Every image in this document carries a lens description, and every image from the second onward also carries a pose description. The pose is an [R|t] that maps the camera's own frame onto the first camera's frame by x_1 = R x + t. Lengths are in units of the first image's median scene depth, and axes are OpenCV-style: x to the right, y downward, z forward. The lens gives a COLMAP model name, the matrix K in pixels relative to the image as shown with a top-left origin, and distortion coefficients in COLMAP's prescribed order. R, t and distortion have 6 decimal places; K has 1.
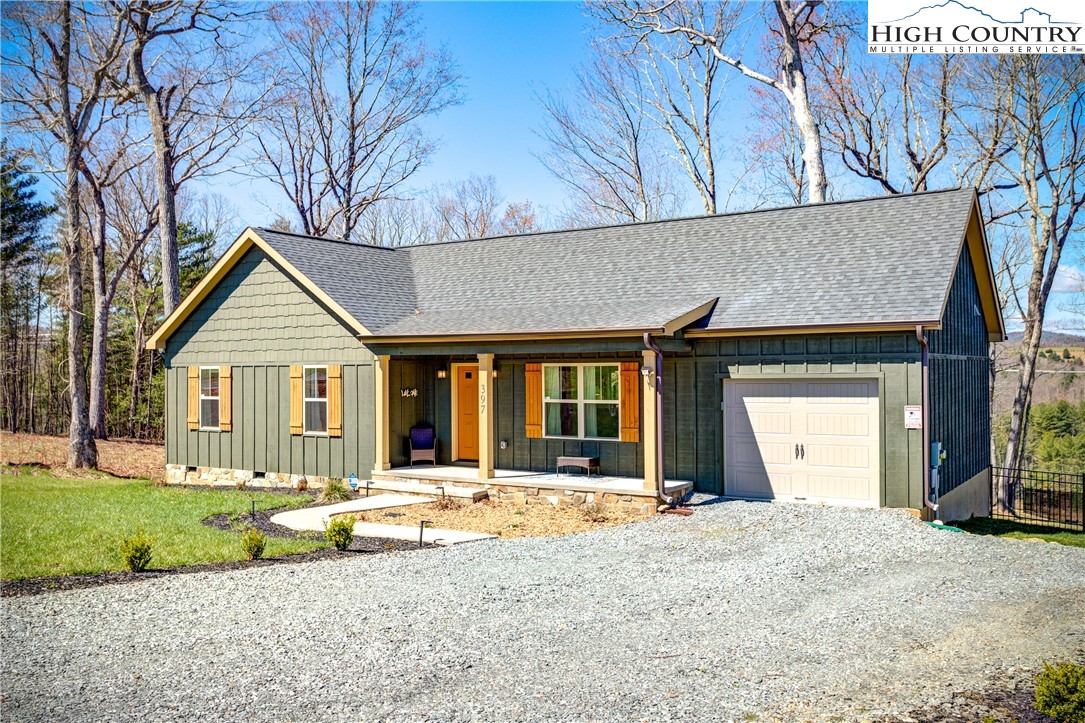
lens RADIAL K [[922.1, 0, 535.8], [0, 922.1, 360.7], [0, 0, 1]] dist [-0.005739, -0.000027]
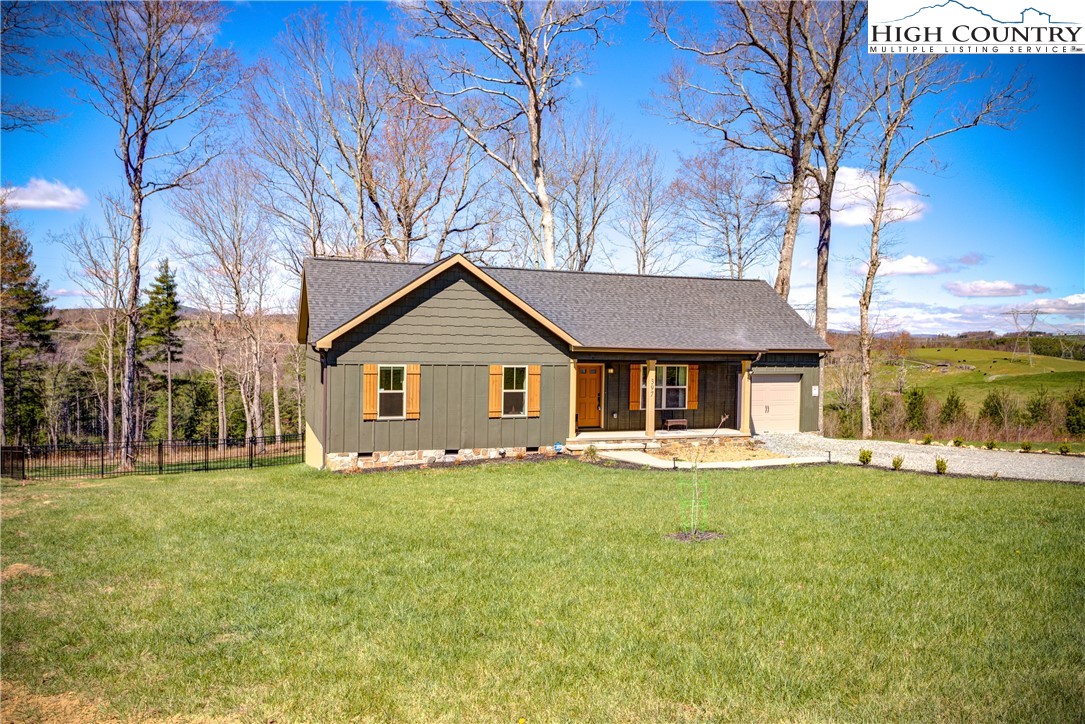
lens RADIAL K [[792.6, 0, 536.3], [0, 792.6, 359.6], [0, 0, 1]] dist [-0.005007, -0.000366]
pose [[0.600124, -0.002675, 0.799903, -1.153467], [-0.028827, 0.999273, 0.024968, -0.033313], [-0.799388, -0.038043, 0.599610, 0.284252]]
